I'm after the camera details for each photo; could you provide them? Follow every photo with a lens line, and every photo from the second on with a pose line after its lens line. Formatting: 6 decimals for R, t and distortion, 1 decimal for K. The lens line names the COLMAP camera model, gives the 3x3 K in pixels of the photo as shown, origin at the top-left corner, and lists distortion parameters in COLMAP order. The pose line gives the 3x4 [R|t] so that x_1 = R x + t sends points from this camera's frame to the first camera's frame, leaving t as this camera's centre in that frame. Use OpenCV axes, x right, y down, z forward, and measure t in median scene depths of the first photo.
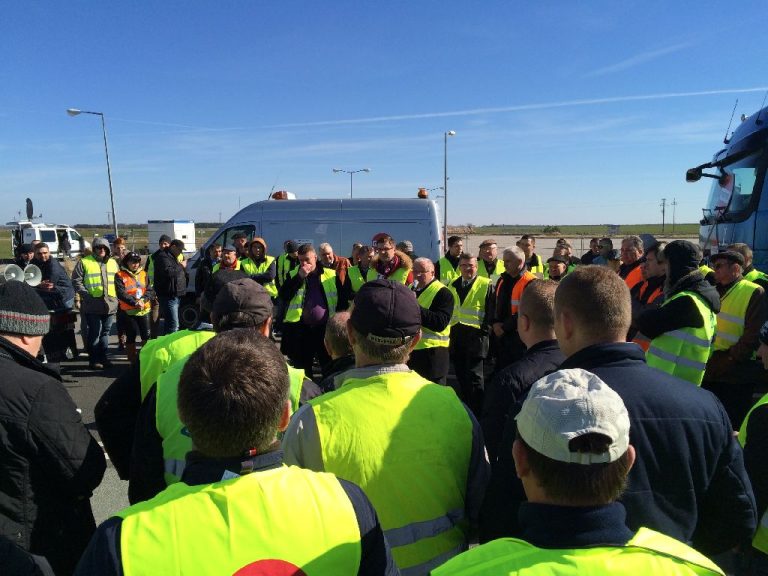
lens RADIAL K [[645.2, 0, 384.0], [0, 645.2, 288.0], [0, 0, 1]] dist [0.028556, -0.010978]
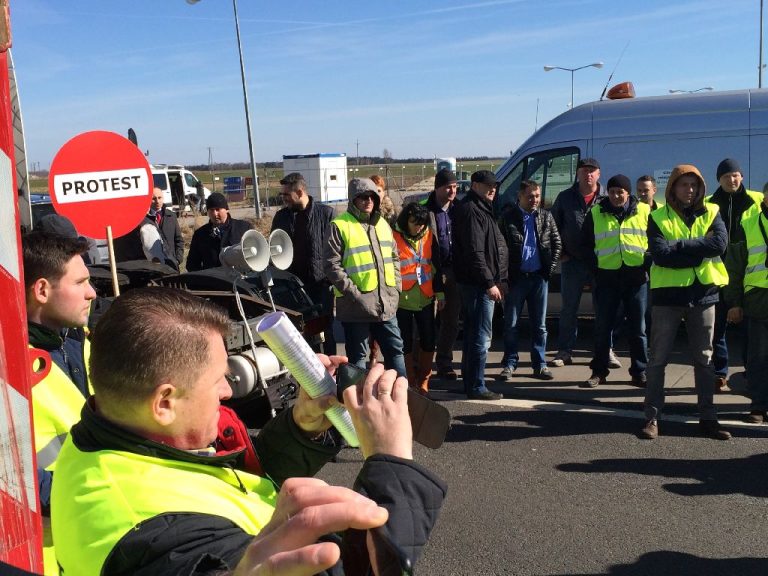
lens RADIAL K [[821.6, 0, 384.0], [0, 821.6, 288.0], [0, 0, 1]] dist [0.057749, -0.007848]
pose [[0.991864, -0.015070, -0.126404, -0.276090], [0.022289, 0.998188, 0.055891, -0.020188], [0.125332, -0.058254, 0.990403, 0.269048]]
